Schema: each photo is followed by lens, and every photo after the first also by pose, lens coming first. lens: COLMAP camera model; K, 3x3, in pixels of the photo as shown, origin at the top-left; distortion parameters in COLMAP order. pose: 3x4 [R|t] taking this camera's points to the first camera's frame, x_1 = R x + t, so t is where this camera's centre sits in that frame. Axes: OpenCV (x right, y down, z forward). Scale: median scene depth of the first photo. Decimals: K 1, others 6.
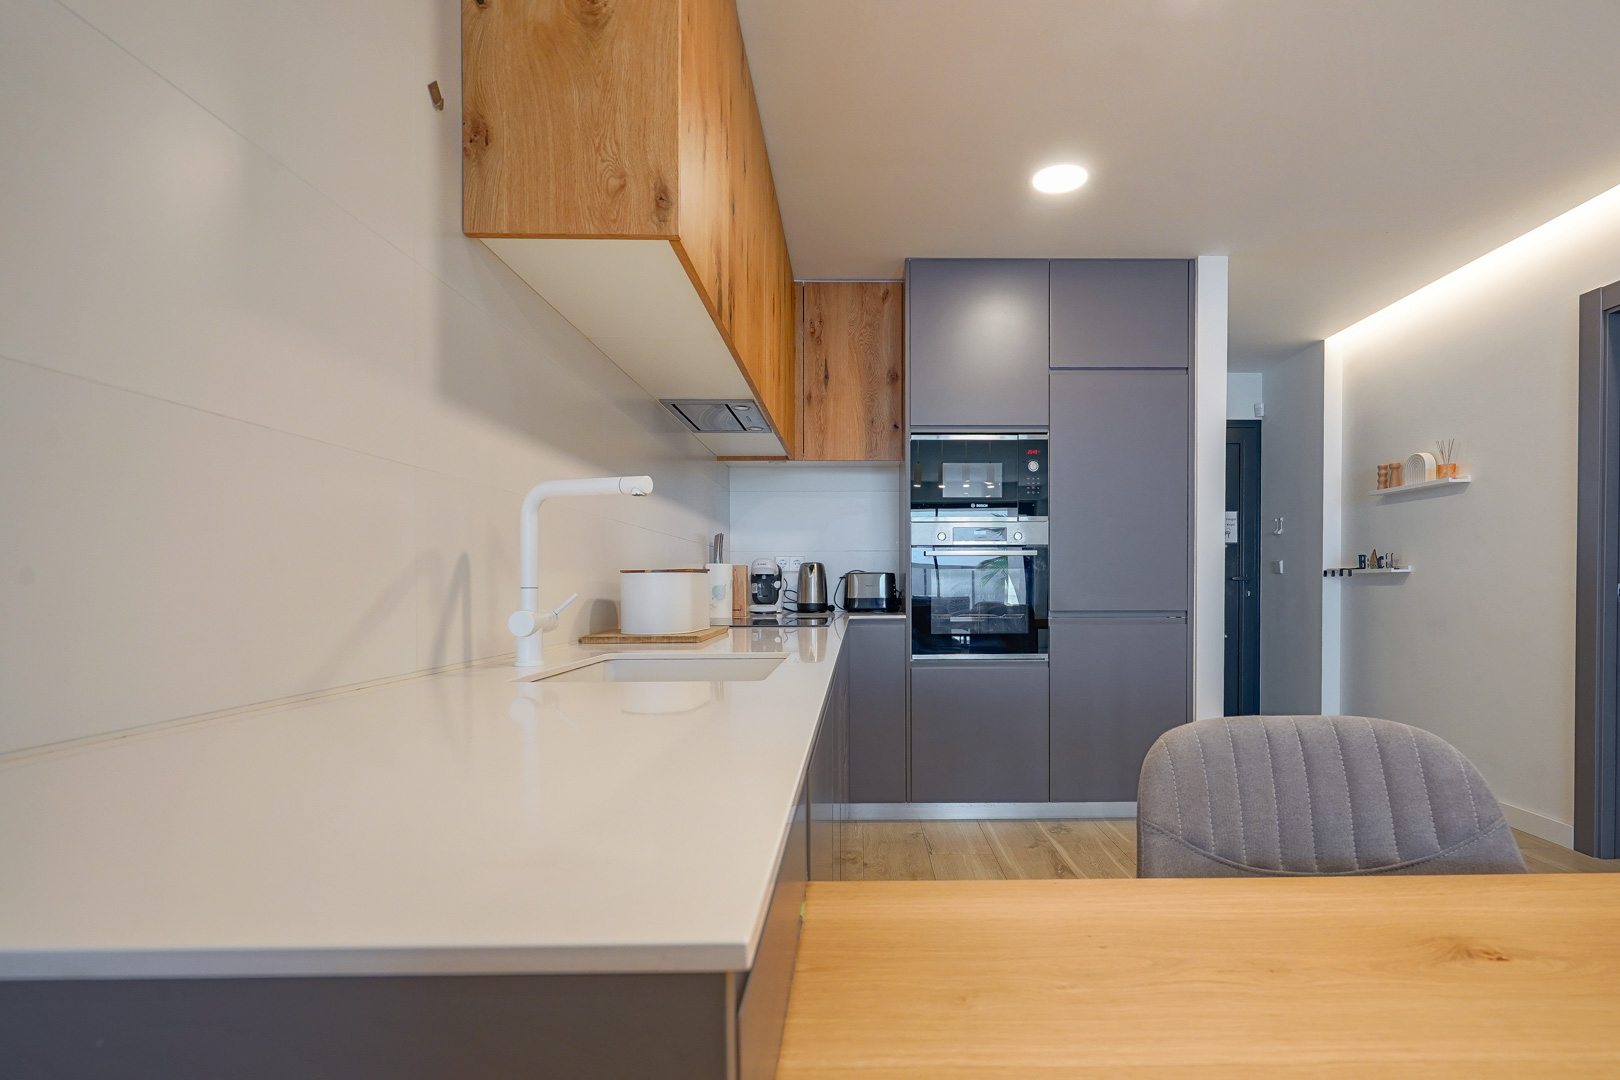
lens RADIAL K [[852.0, 0, 857.4], [0, 852.0, 595.7], [0, 0, 1]] dist [0.006244, 0.000163]
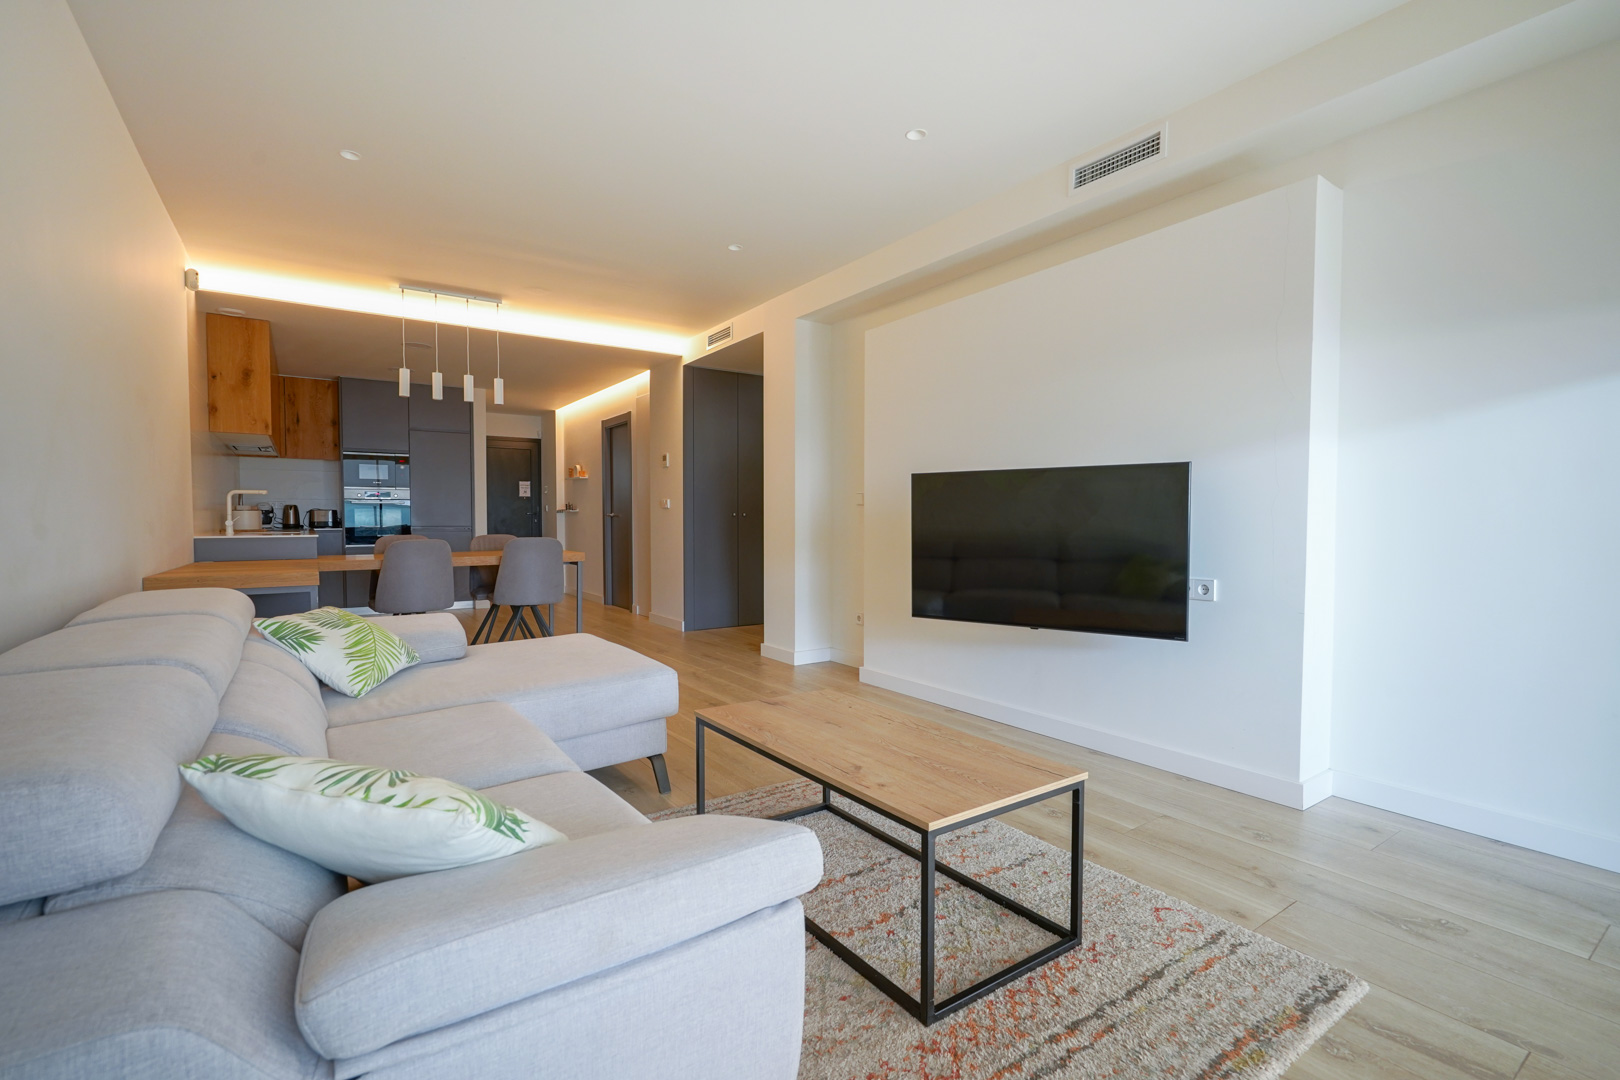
lens RADIAL K [[744.4, 0, 811.3], [0, 744.4, 544.1], [0, 0, 1]] dist [0.000415, 0.000552]
pose [[0.824744, -0.017163, 0.565245, -0.033898], [0.003943, 0.999690, 0.024600, 0.018580], [-0.565492, -0.018060, 0.824556, -1.285130]]
